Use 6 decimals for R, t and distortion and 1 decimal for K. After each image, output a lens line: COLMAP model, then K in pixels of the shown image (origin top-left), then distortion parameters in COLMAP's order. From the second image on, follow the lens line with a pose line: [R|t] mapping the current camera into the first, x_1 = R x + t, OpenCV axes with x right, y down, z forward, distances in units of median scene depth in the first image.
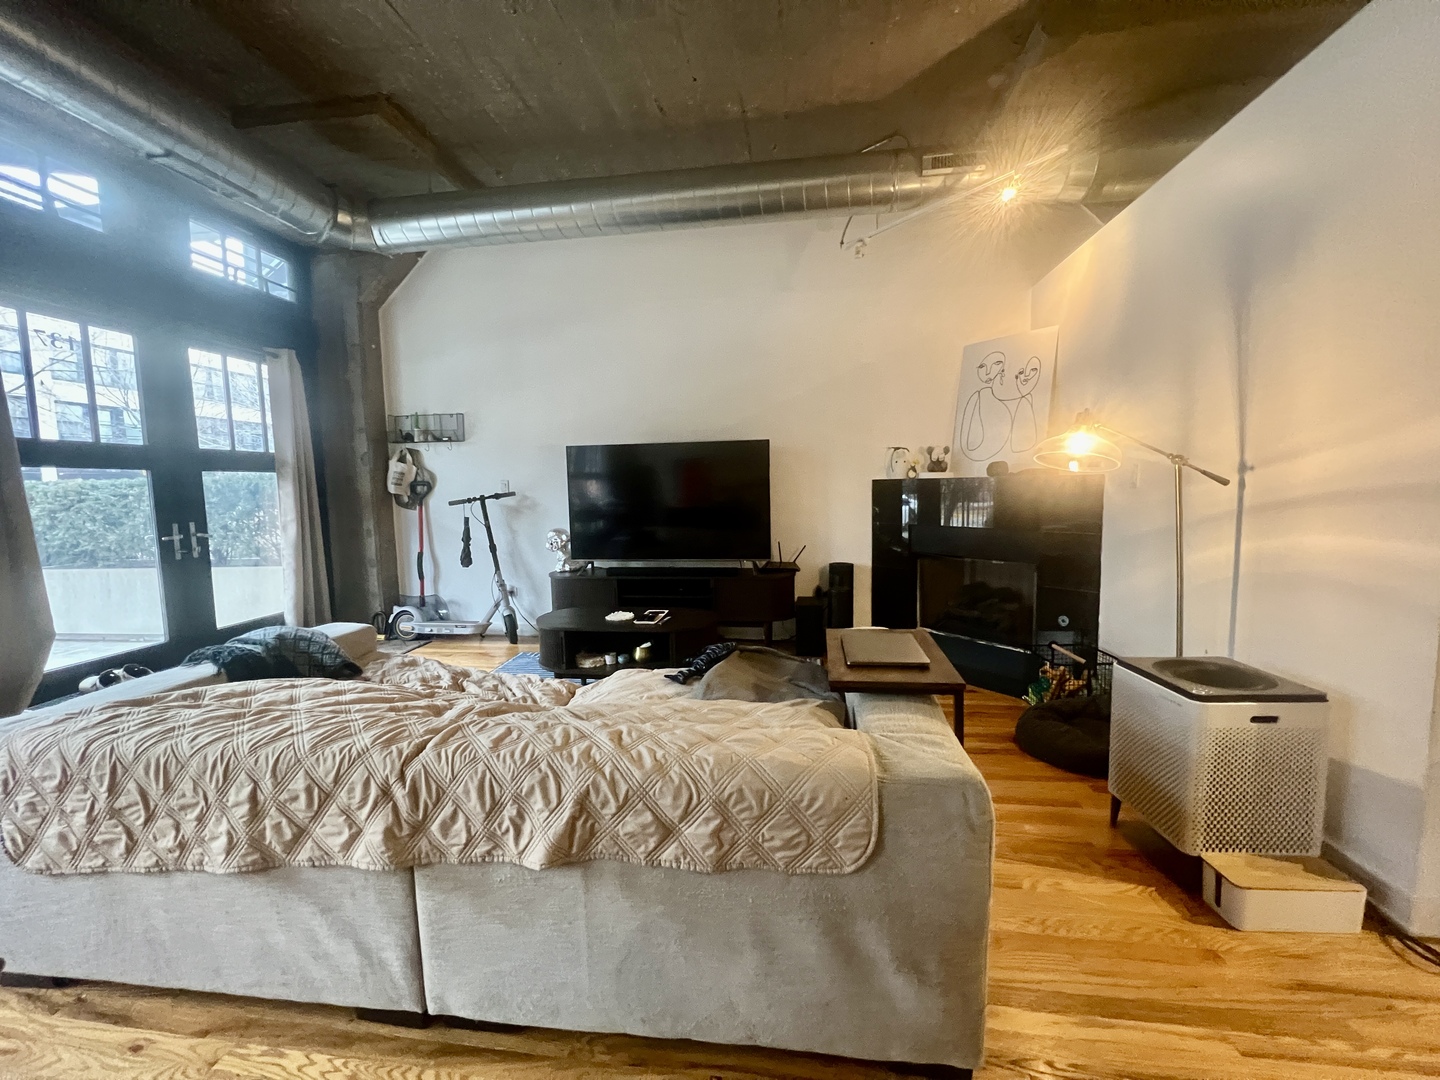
lens RADIAL K [[574.0, 0, 716.3], [0, 574.0, 538.5], [0, 0, 1]] dist [-0.001068, 0.000273]
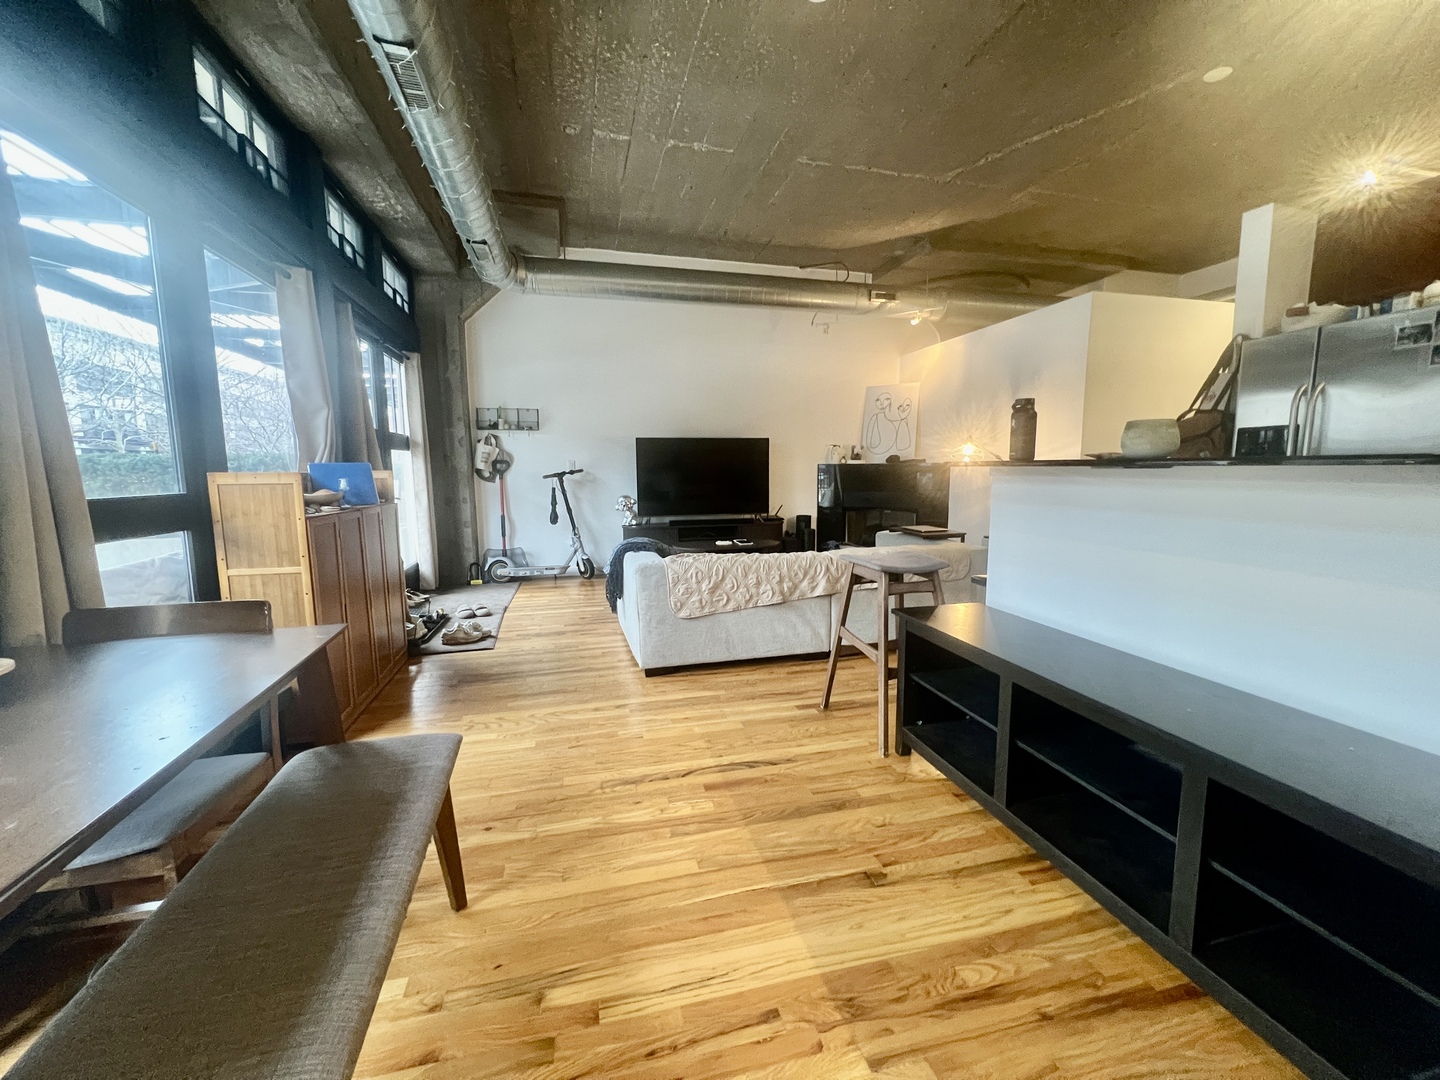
lens RADIAL K [[574.0, 0, 717.8], [0, 574.0, 535.9], [0, 0, 1]] dist [-0.001068, 0.000273]
pose [[0.927256, -0.031648, 0.373089, -0.609224], [0.023775, 0.999387, 0.025684, 0.053500], [-0.373673, -0.014945, 0.927440, -0.414556]]
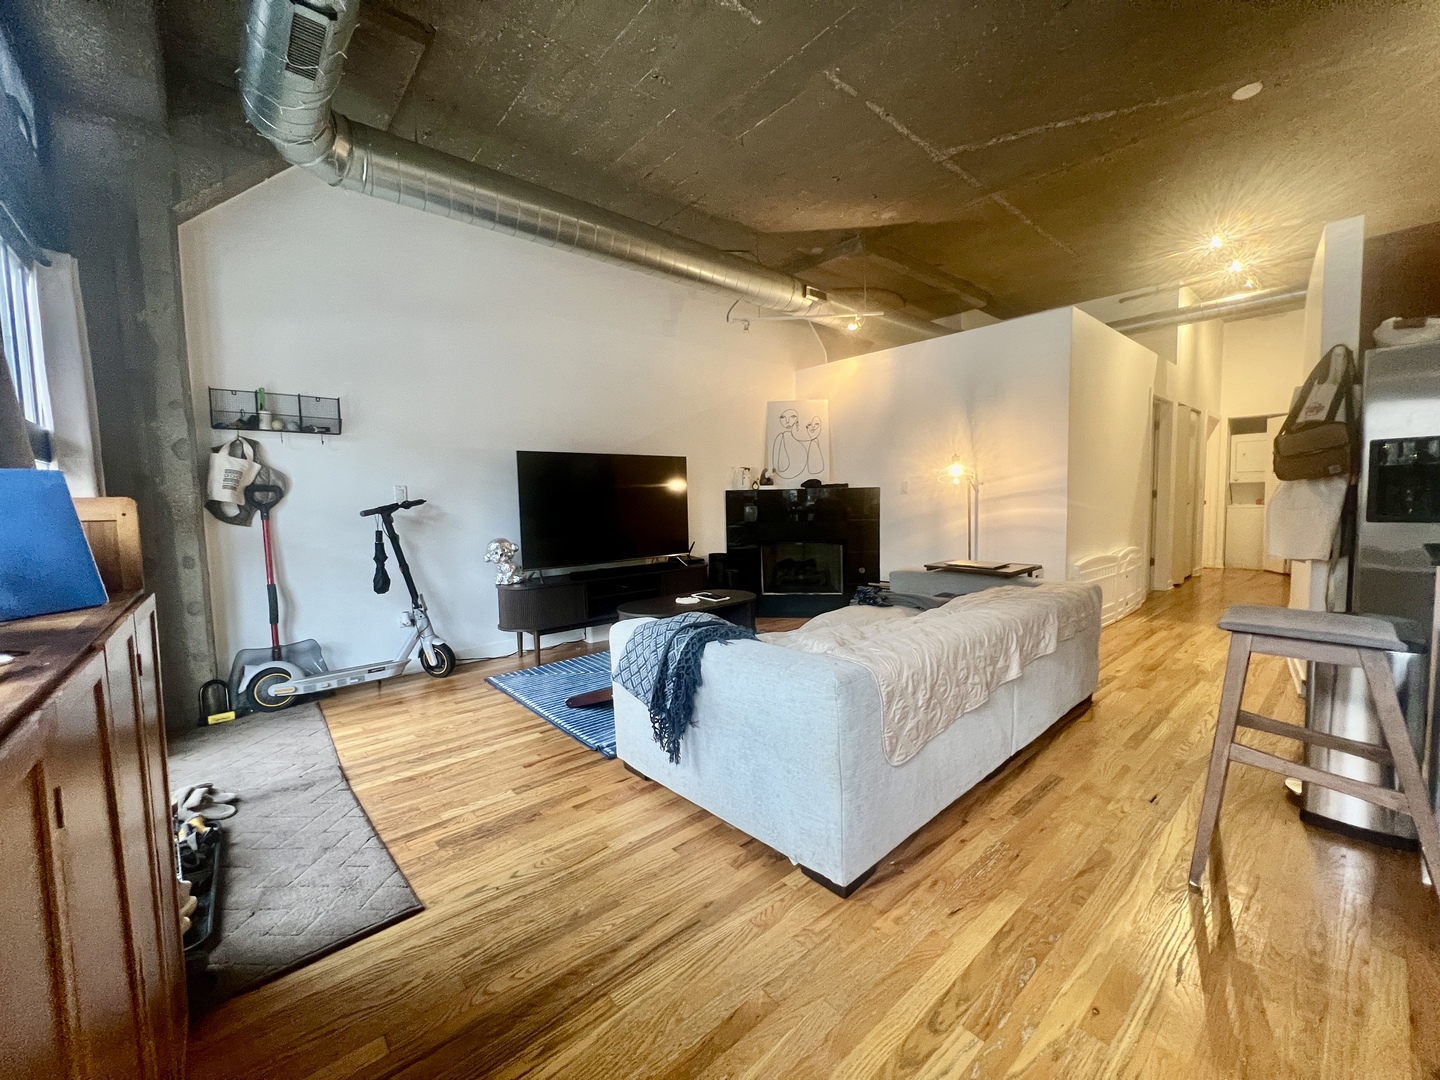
lens RADIAL K [[574.0, 0, 718.7], [0, 574.0, 536.2], [0, 0, 1]] dist [-0.001068, 0.000273]
pose [[0.659538, -0.046168, 0.750252, -0.752958], [0.077022, 0.997009, -0.006357, 0.012157], [-0.747715, 0.061978, 0.661121, 0.127196]]
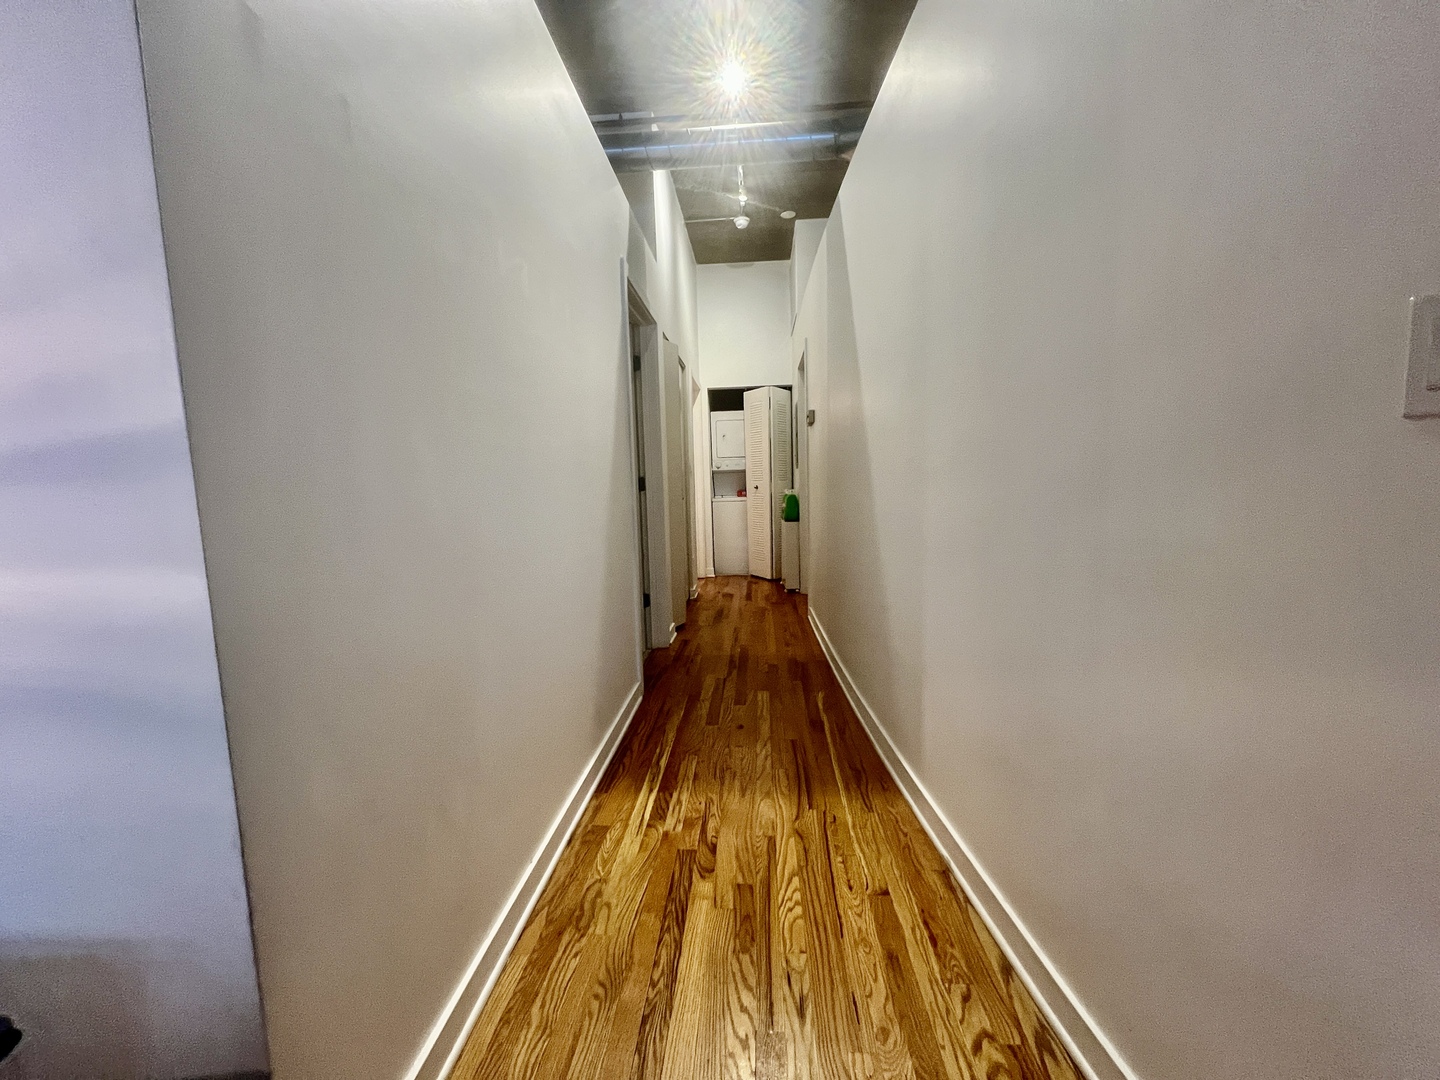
lens RADIAL K [[578.8, 0, 721.3], [0, 578.8, 542.0], [0, 0, 1]] dist [0.002856, -0.000291]
pose [[-0.076340, -0.085875, 0.993377, -0.336669], [0.124656, 0.987645, 0.094960, 0.006464], [-0.989259, 0.131080, -0.064692, 0.161548]]
